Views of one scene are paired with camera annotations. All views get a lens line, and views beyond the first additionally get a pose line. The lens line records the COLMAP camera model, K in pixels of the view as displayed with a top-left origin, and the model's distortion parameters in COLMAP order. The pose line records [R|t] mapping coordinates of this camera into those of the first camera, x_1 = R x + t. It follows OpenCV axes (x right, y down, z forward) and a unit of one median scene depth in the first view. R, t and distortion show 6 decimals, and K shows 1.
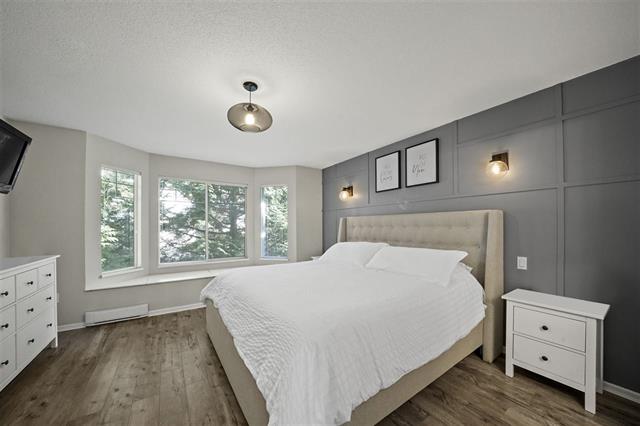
lens RADIAL K [[223.7, 0, 315.1], [0, 223.7, 221.1], [0, 0, 1]] dist [-0.024862, 0.000215]
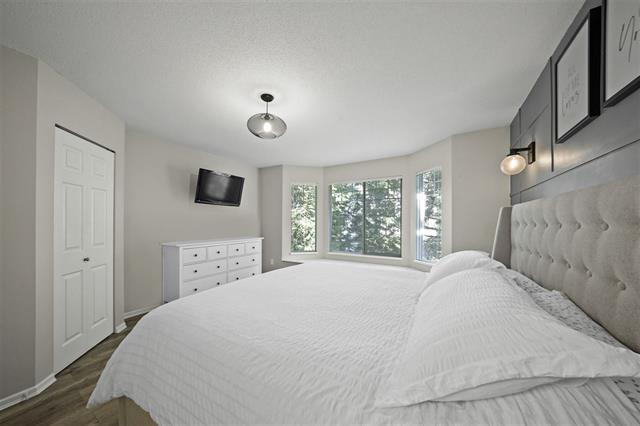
lens RADIAL K [[223.7, 0, 315.1], [0, 223.7, 221.1], [0, 0, 1]] dist [-0.024862, 0.000215]
pose [[0.412701, -0.003353, -0.910860, 0.591864], [0.015944, 0.999867, 0.003543, 0.016861], [0.910727, -0.015985, 0.412700, 0.523797]]
